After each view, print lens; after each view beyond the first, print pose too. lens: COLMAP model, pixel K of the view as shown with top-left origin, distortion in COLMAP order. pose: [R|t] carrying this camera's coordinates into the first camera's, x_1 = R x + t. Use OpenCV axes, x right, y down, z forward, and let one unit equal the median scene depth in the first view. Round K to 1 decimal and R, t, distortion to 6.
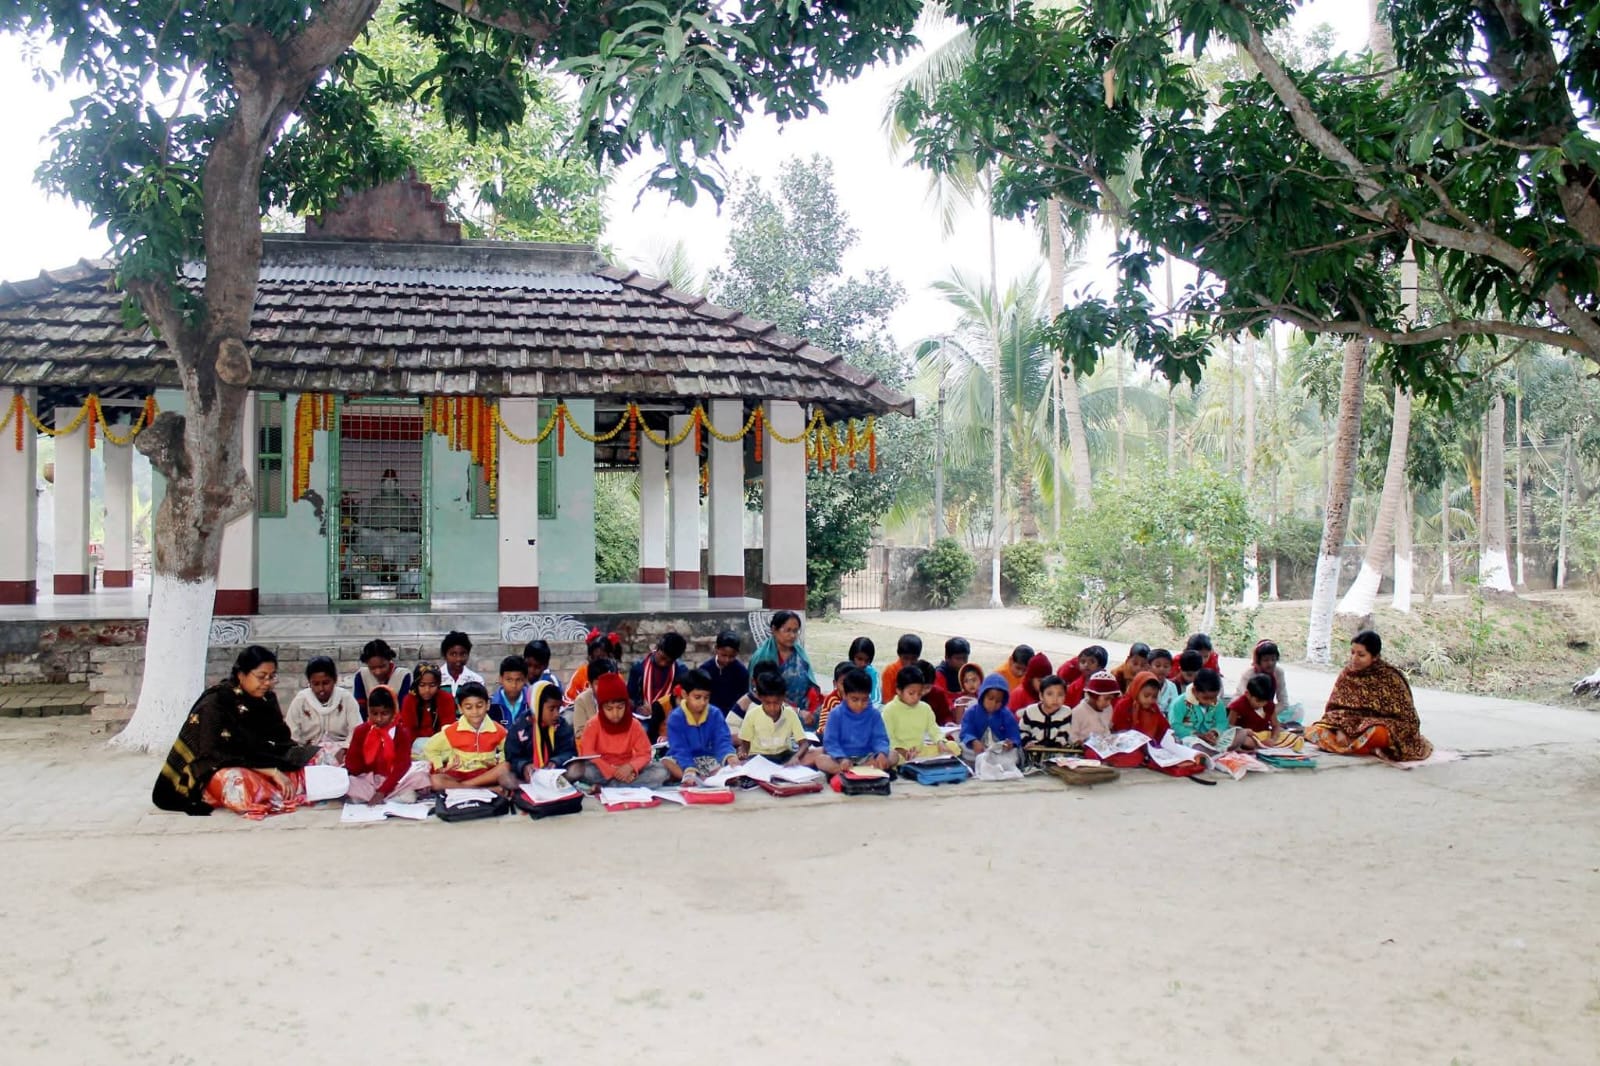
lens RADIAL K [[1365.0, 0, 806.0], [0, 1365.0, 503.3], [0, 0, 1]] dist [-0.171468, 0.163946]
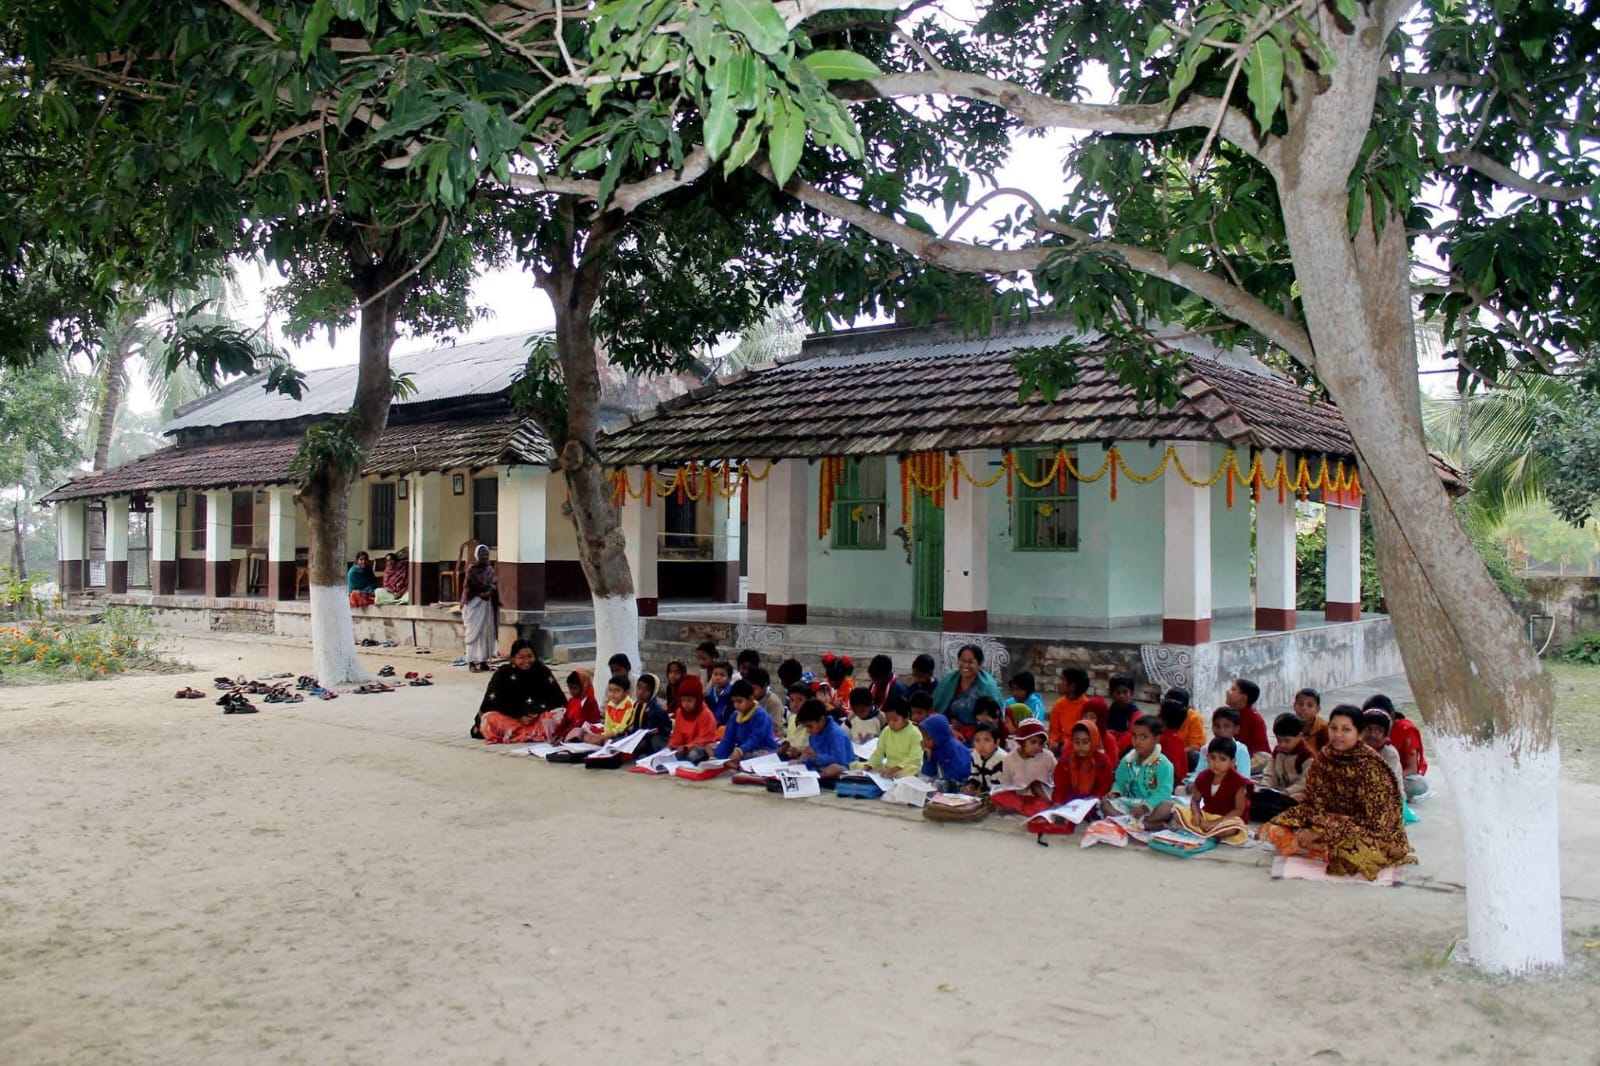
lens RADIAL K [[1365.0, 0, 806.0], [0, 1365.0, 503.3], [0, 0, 1]] dist [-0.171468, 0.163946]
pose [[0.584325, -0.022715, -0.811202, 0.664206], [0.011077, 0.999738, -0.020015, -0.008917], [0.811444, 0.002710, 0.584424, 0.211644]]
